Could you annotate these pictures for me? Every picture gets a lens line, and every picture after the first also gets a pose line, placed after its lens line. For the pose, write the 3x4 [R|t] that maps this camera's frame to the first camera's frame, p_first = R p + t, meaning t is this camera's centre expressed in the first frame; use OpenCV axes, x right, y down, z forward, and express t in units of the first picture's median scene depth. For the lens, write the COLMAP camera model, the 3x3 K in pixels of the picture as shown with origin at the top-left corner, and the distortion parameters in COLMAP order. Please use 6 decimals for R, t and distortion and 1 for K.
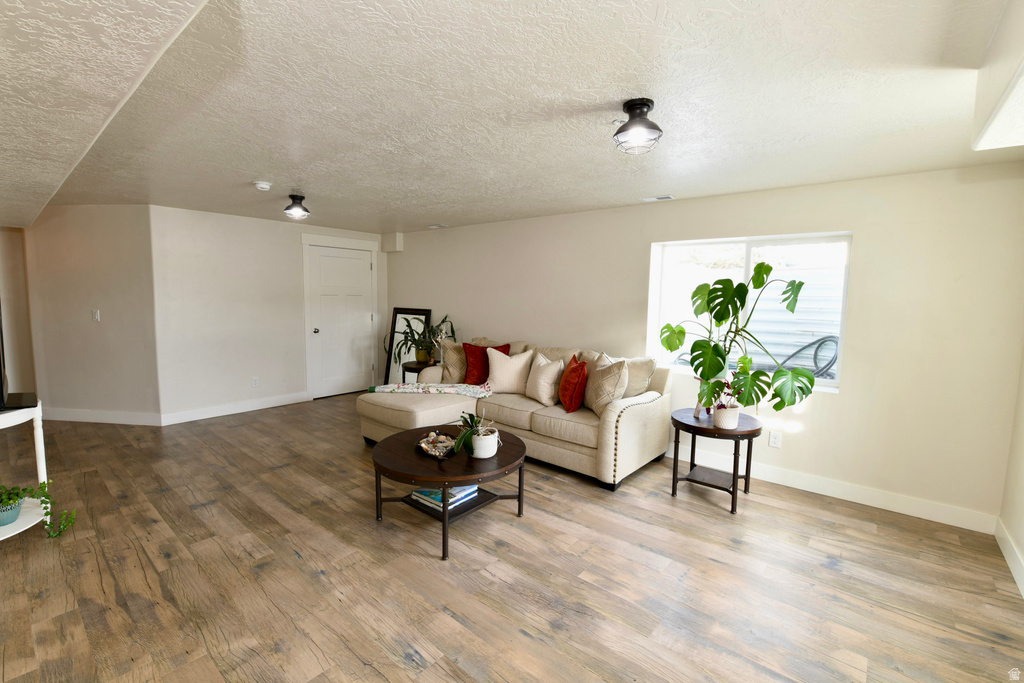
lens RADIAL K [[443.0, 0, 511.7], [0, 443.0, 339.0], [0, 0, 1]] dist [-0.007944, -0.007396]
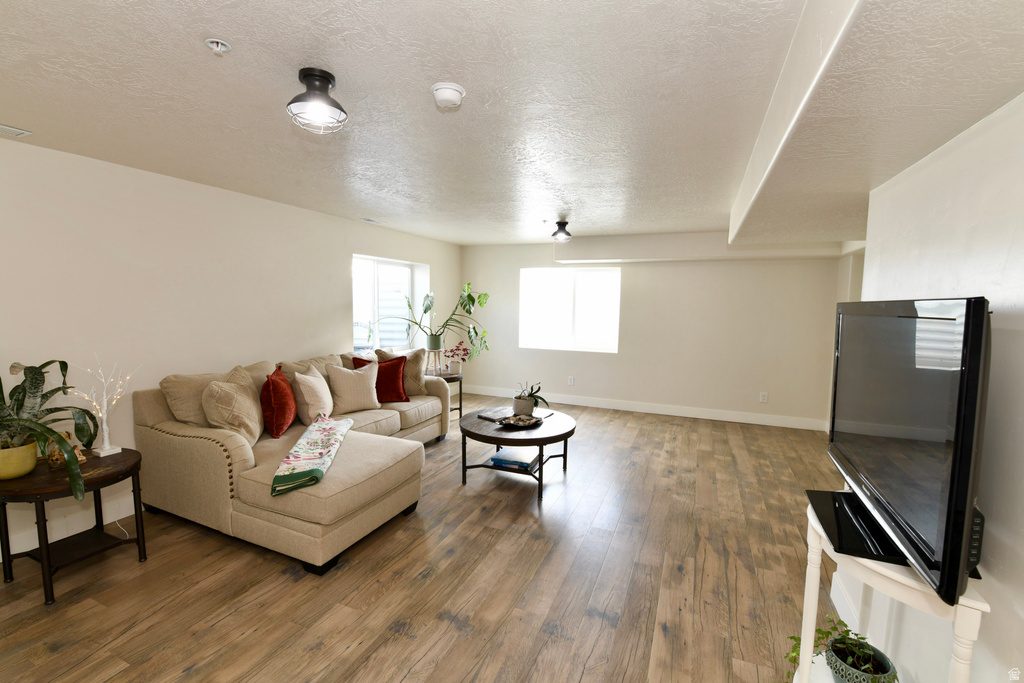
lens RADIAL K [[443.0, 0, 512.9], [0, 443.0, 338.6], [0, 0, 1]] dist [-0.007944, -0.007396]
pose [[-0.292148, -0.105223, 0.950567, -1.640580], [0.077678, 0.988034, 0.133245, -0.203505], [-0.953213, 0.112765, -0.280479, 1.649095]]
